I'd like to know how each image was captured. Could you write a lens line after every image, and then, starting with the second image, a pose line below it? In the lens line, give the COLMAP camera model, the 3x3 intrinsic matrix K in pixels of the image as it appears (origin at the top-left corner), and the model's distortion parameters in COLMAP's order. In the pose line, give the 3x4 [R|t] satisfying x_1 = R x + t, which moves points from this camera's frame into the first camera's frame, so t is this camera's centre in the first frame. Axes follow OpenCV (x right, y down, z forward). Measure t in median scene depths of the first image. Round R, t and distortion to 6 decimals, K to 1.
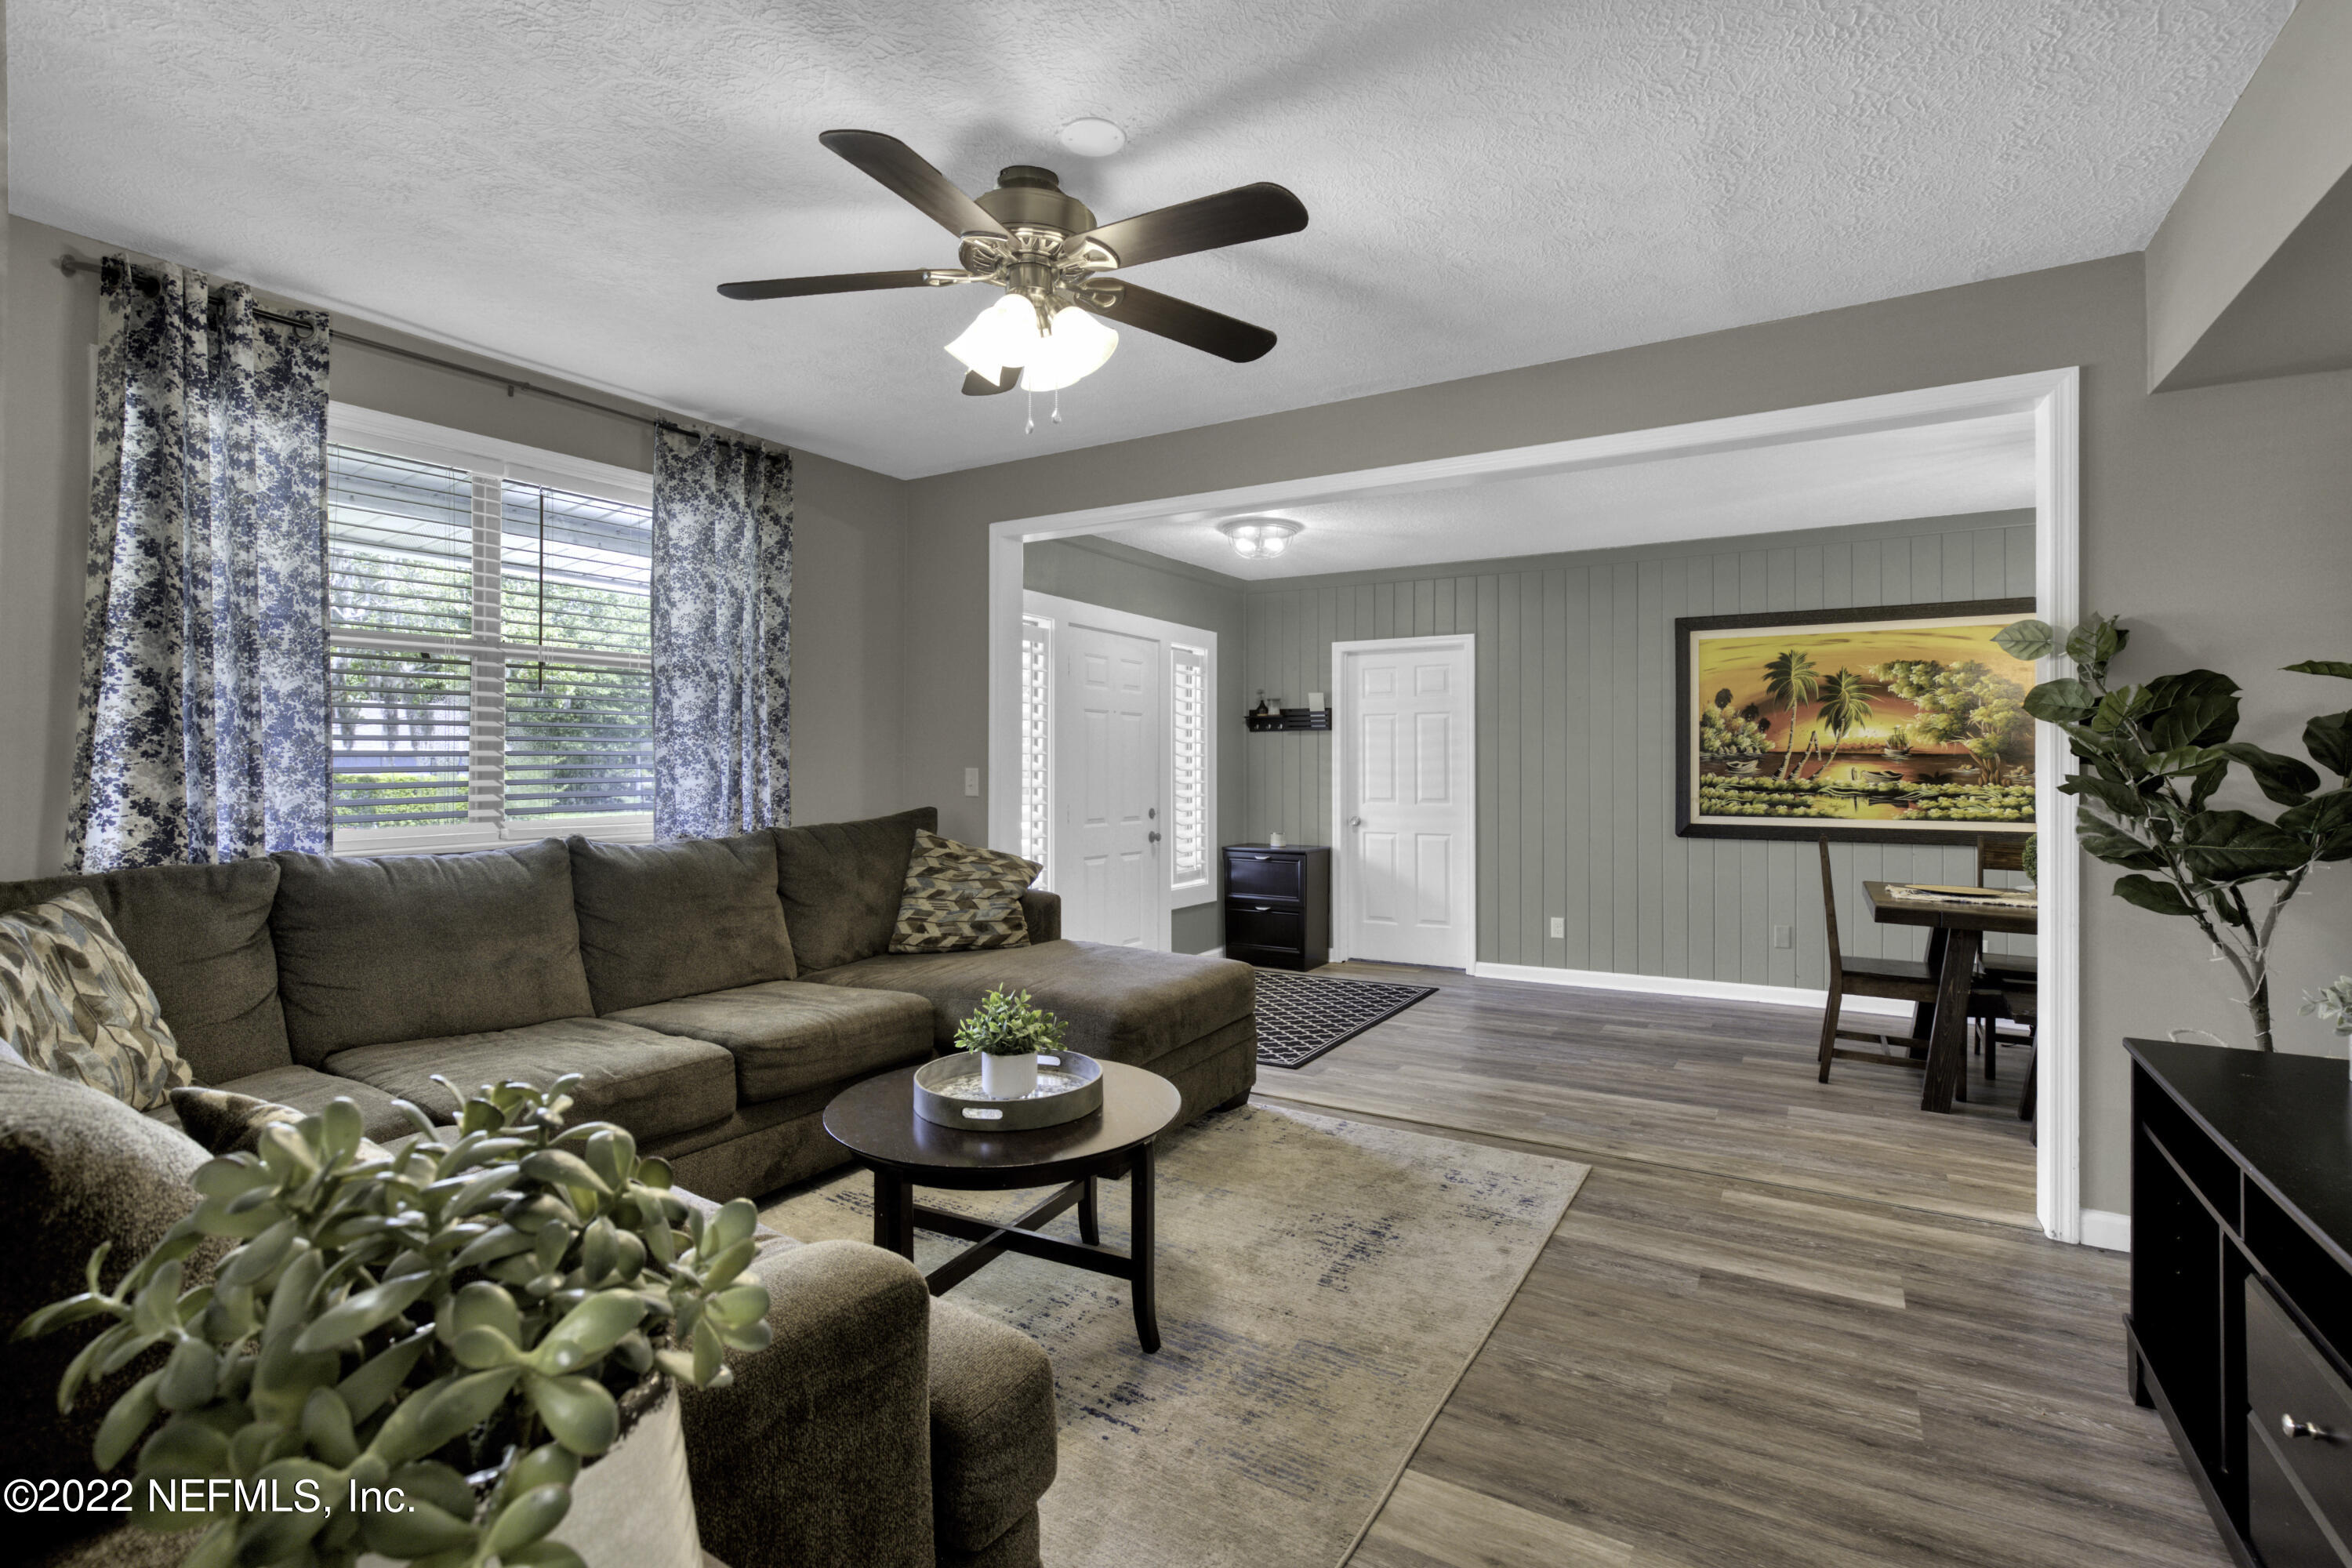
lens RADIAL K [[1076.1, 0, 1182.1], [0, 1076.1, 769.6], [0, 0, 1]] dist [-0.000576, -0.000196]
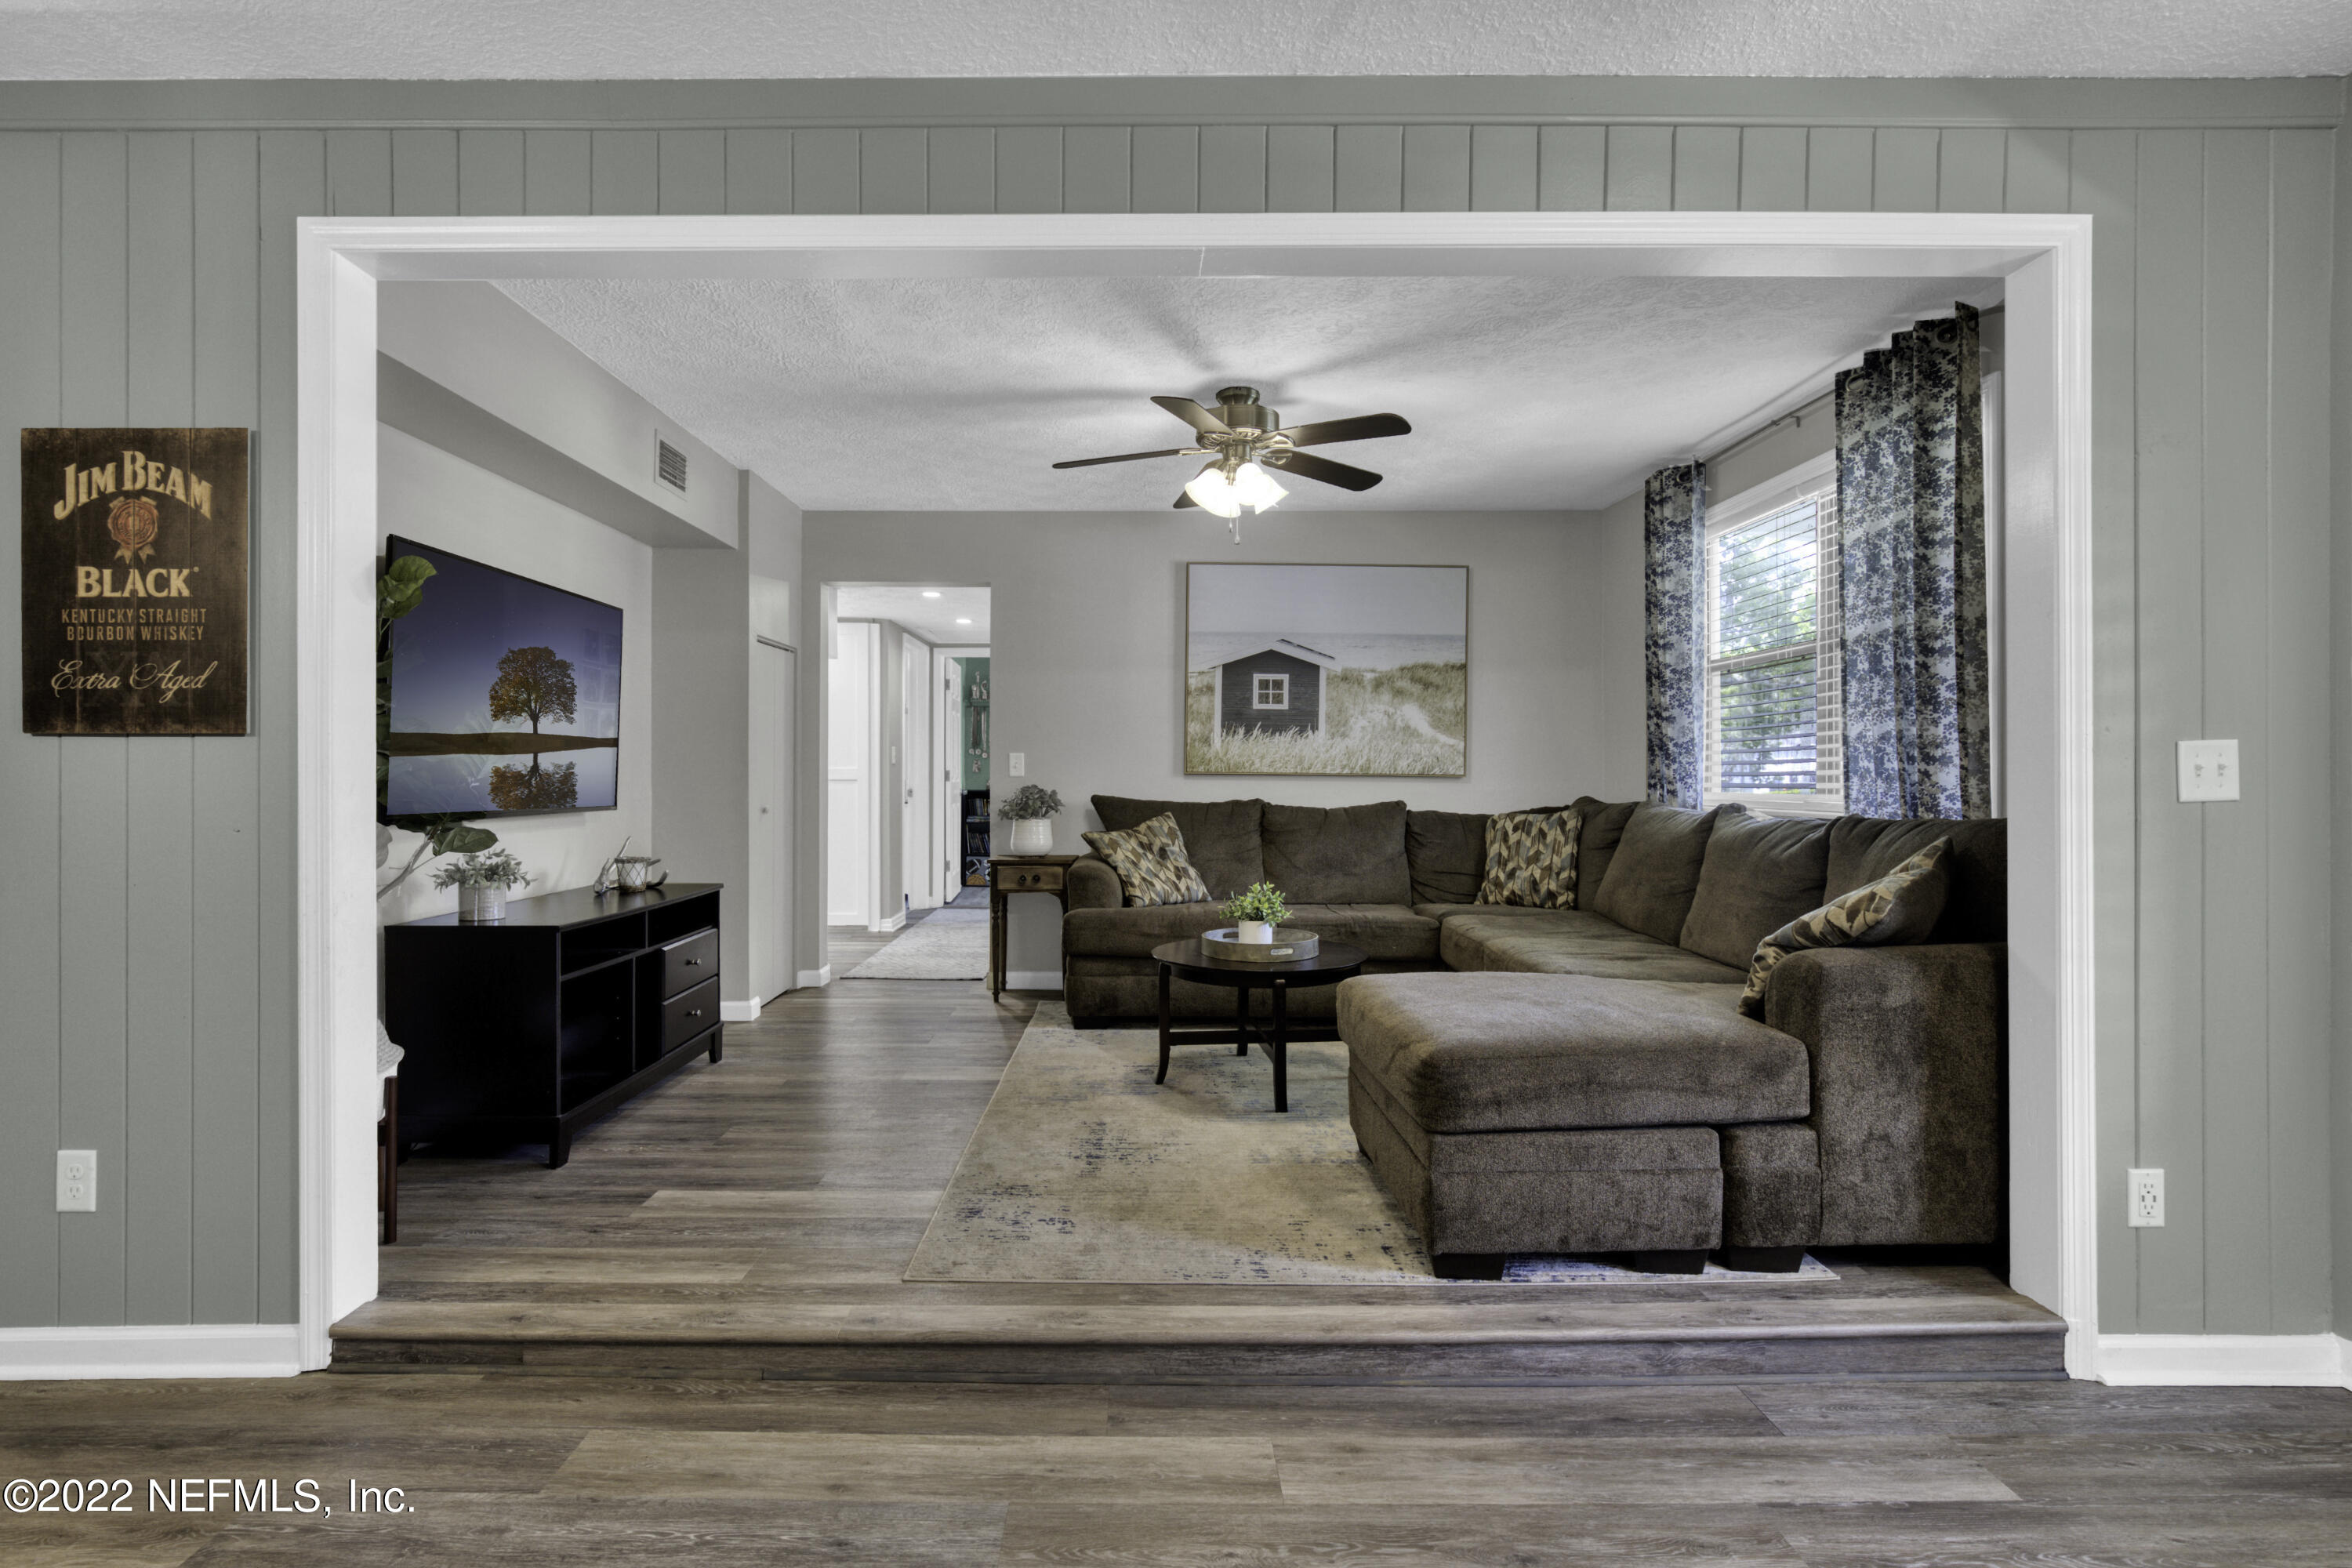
lens RADIAL K [[1076.1, 0, 1162.6], [0, 1076.1, 771.1], [0, 0, 1]] dist [-0.000576, -0.000196]
pose [[-0.842942, 0.000815, -0.538004, 0.793240], [-0.005242, 0.999939, 0.009728, 0.019030], [0.537979, 0.011021, -0.842886, 2.168502]]
